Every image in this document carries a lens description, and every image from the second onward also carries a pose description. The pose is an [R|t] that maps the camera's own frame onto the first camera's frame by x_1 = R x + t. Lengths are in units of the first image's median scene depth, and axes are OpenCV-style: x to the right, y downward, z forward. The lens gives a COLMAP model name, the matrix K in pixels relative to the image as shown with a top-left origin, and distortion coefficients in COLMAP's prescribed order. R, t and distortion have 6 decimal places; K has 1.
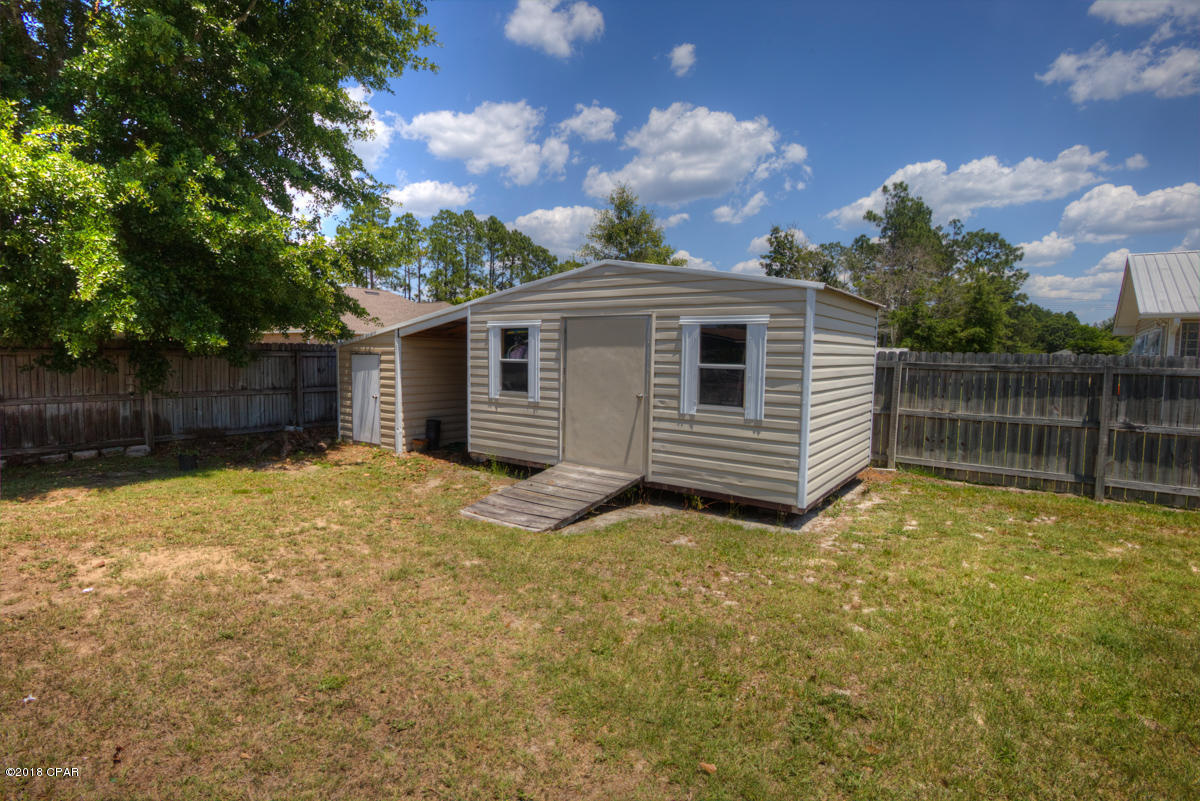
lens RADIAL K [[584.7, 0, 598.4], [0, 584.7, 398.7], [0, 0, 1]] dist [-0.020505, -0.001269]
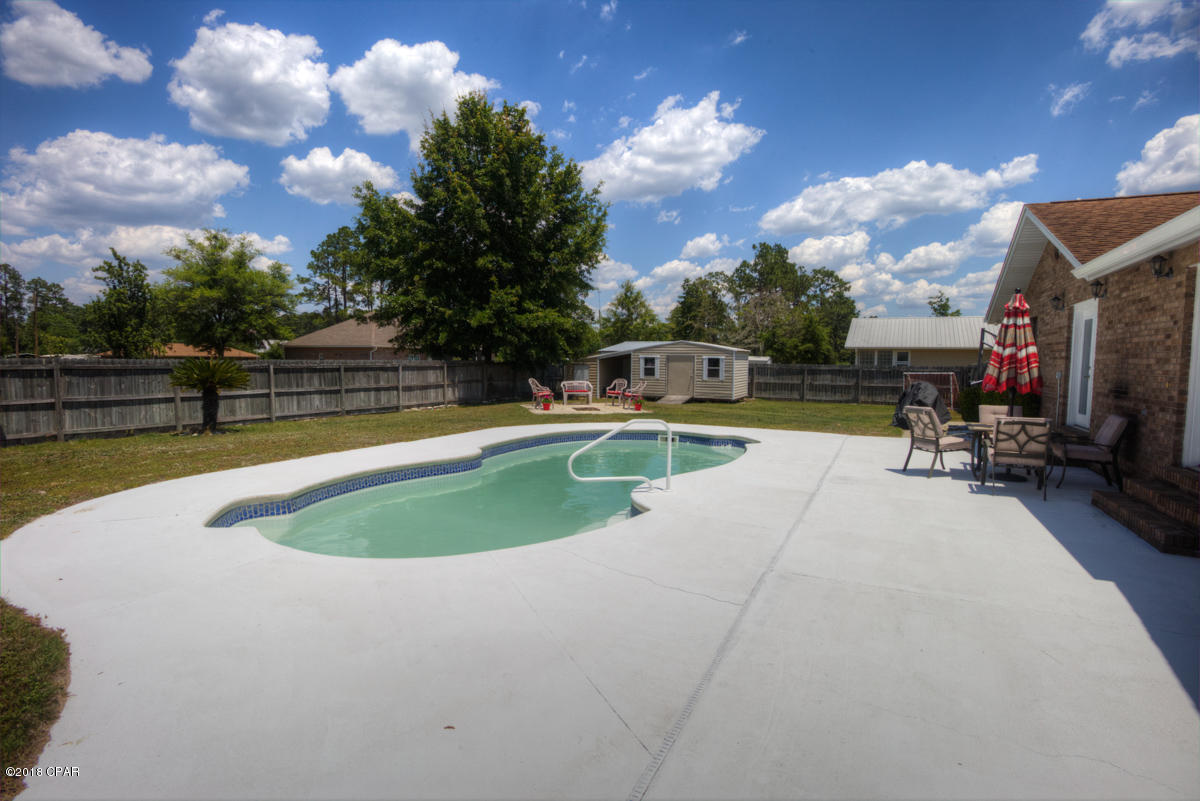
lens RADIAL K [[584.7, 0, 598.4], [0, 584.7, 398.7], [0, 0, 1]] dist [-0.020505, -0.001269]
pose [[0.982688, -0.018128, 0.184377, -1.059049], [0.019621, 0.999788, -0.006276, 0.134381], [-0.184224, 0.009785, 0.982836, -2.279240]]
